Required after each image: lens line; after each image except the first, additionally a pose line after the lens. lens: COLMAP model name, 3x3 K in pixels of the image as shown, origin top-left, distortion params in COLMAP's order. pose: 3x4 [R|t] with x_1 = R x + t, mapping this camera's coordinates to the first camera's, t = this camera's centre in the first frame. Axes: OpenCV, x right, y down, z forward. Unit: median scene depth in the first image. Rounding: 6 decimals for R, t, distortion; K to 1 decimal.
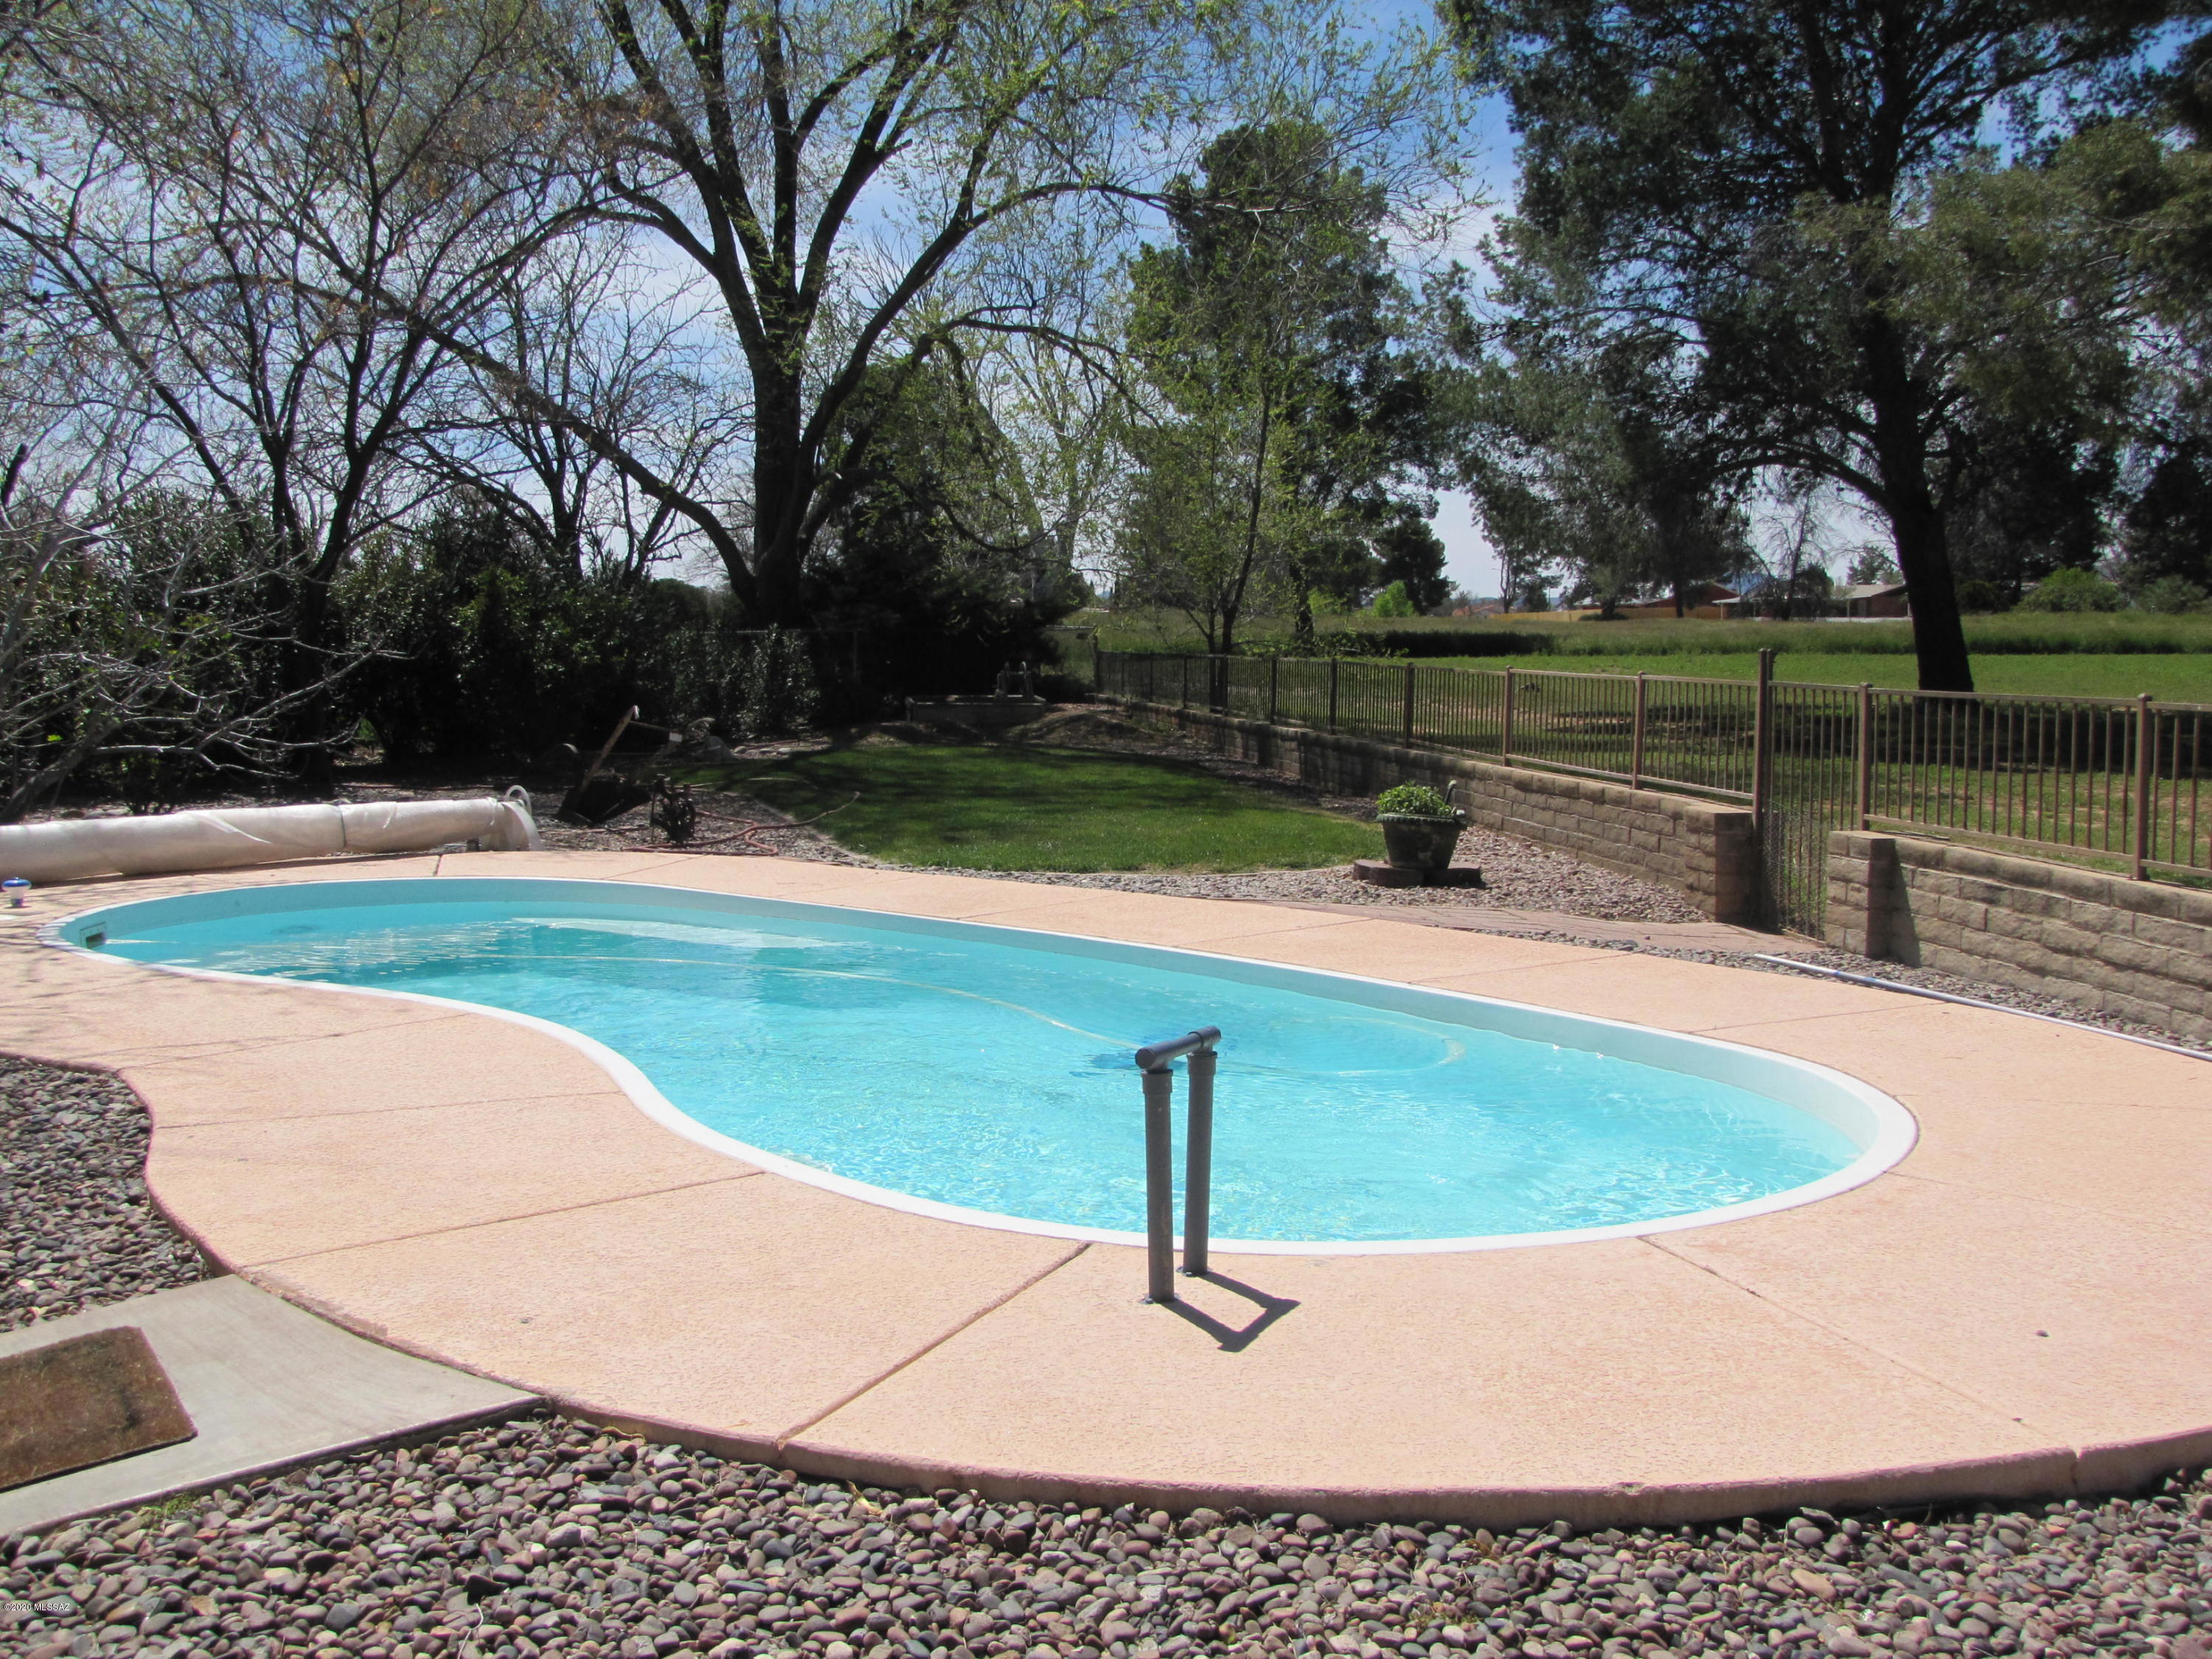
lens RADIAL K [[2208.7, 0, 1113.8], [0, 2208.7, 806.3], [0, 0, 1]] dist [0.015336, 0.000000]
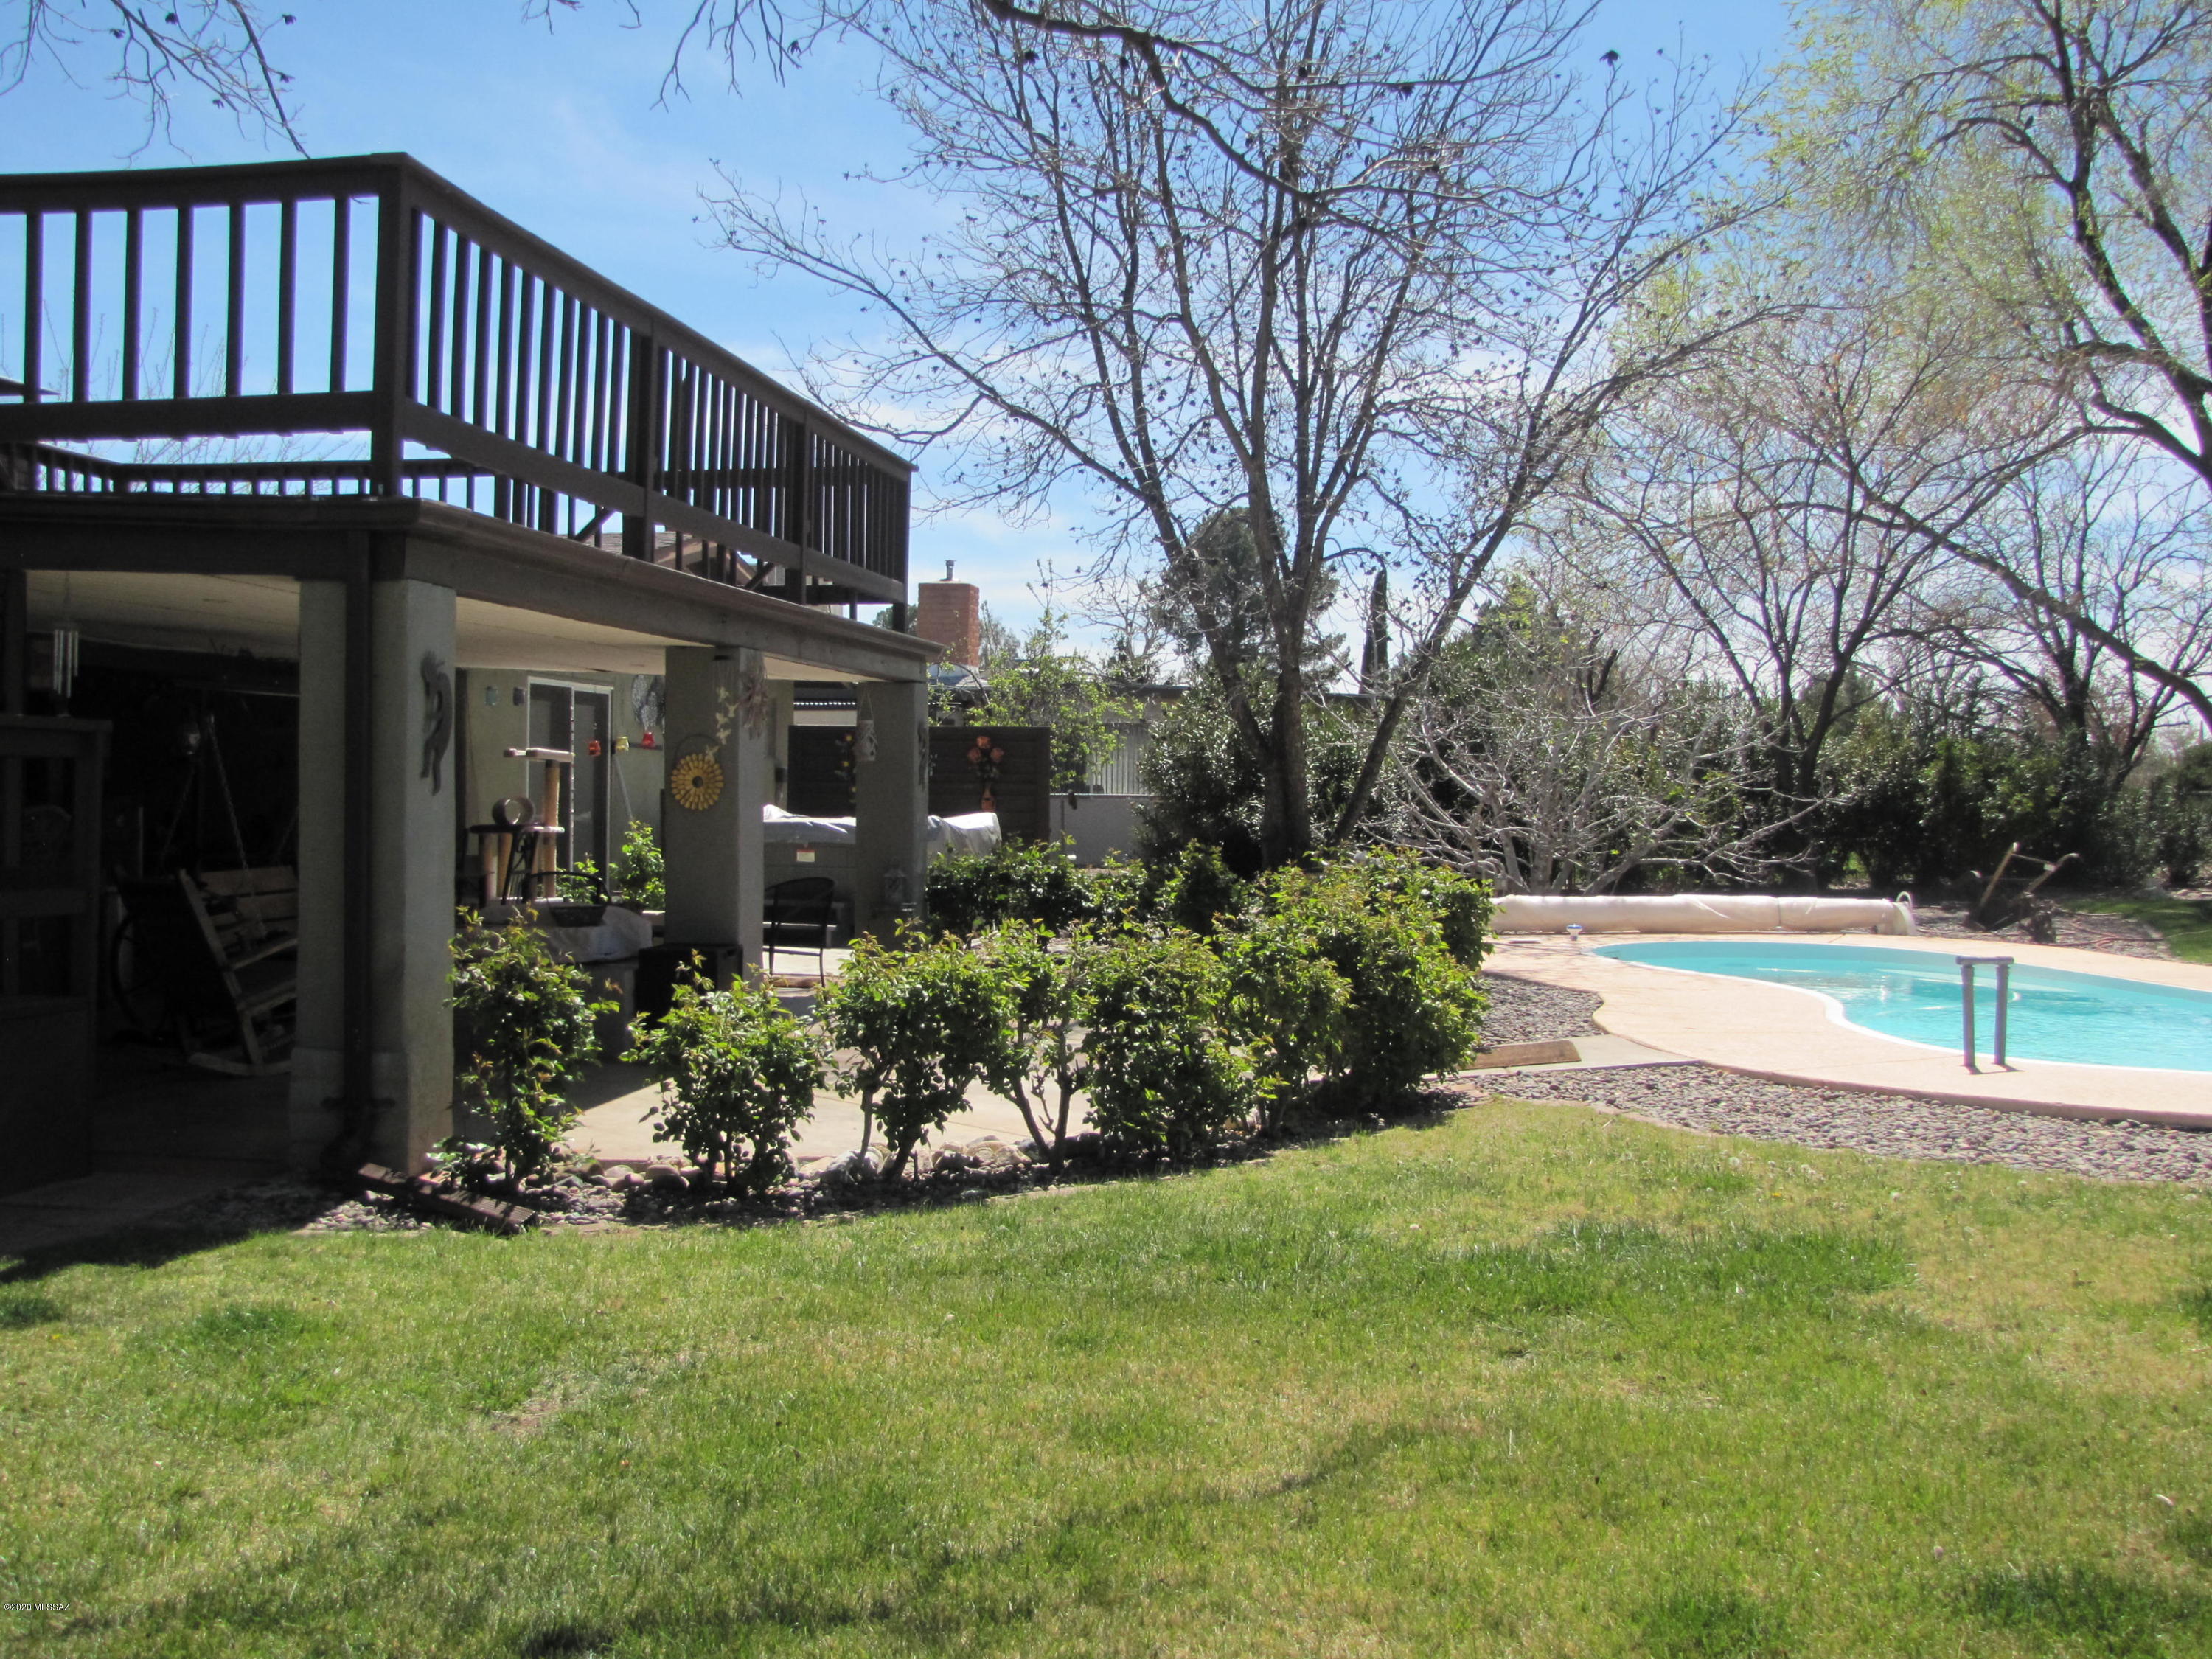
lens RADIAL K [[2208.7, 0, 1111.2], [0, 2208.7, 822.7], [0, 0, 1]] dist [0.015336, 0.000000]
pose [[0.767199, 0.021328, -0.641055, 0.201643], [-0.062419, 0.997186, -0.041525, 0.029602], [0.638365, 0.071872, 0.766371, -0.341178]]
